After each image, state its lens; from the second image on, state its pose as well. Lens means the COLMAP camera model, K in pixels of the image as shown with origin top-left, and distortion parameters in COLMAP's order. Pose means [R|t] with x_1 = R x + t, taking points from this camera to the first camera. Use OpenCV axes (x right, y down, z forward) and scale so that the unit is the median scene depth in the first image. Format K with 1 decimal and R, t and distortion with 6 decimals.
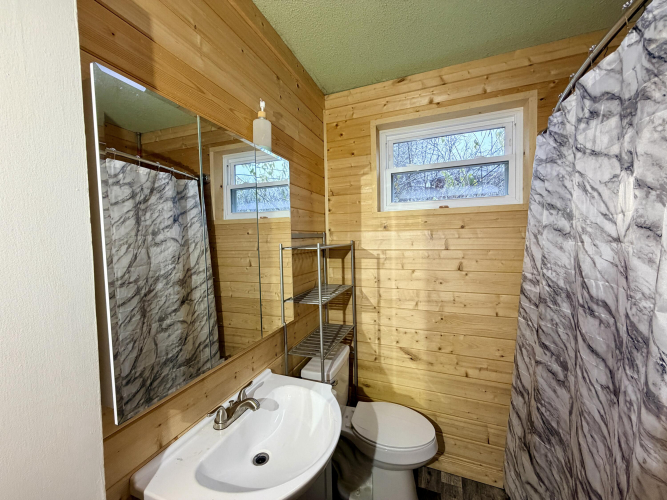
lens RADIAL K [[264.6, 0, 333.5], [0, 264.6, 250.3], [0, 0, 1]] dist [0.002440, 0.000114]
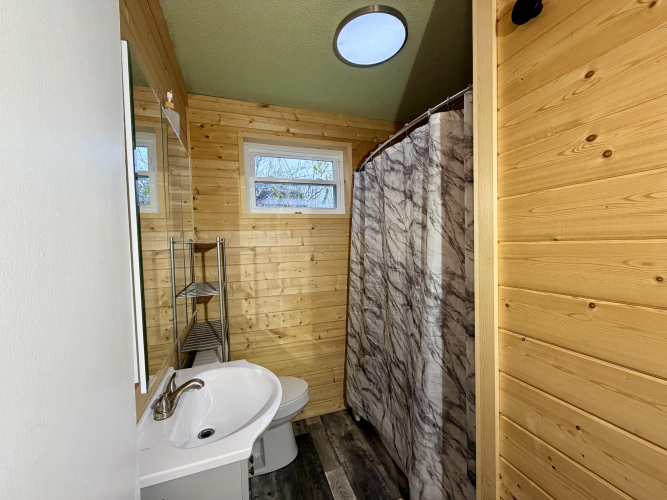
lens RADIAL K [[264.6, 0, 331.5], [0, 264.6, 250.0], [0, 0, 1]] dist [0.002440, 0.000114]
pose [[0.762038, -0.018629, 0.647264, -0.445401], [0.043363, 0.998810, -0.022306, 0.079444], [-0.646079, 0.045066, 0.761939, -0.128721]]
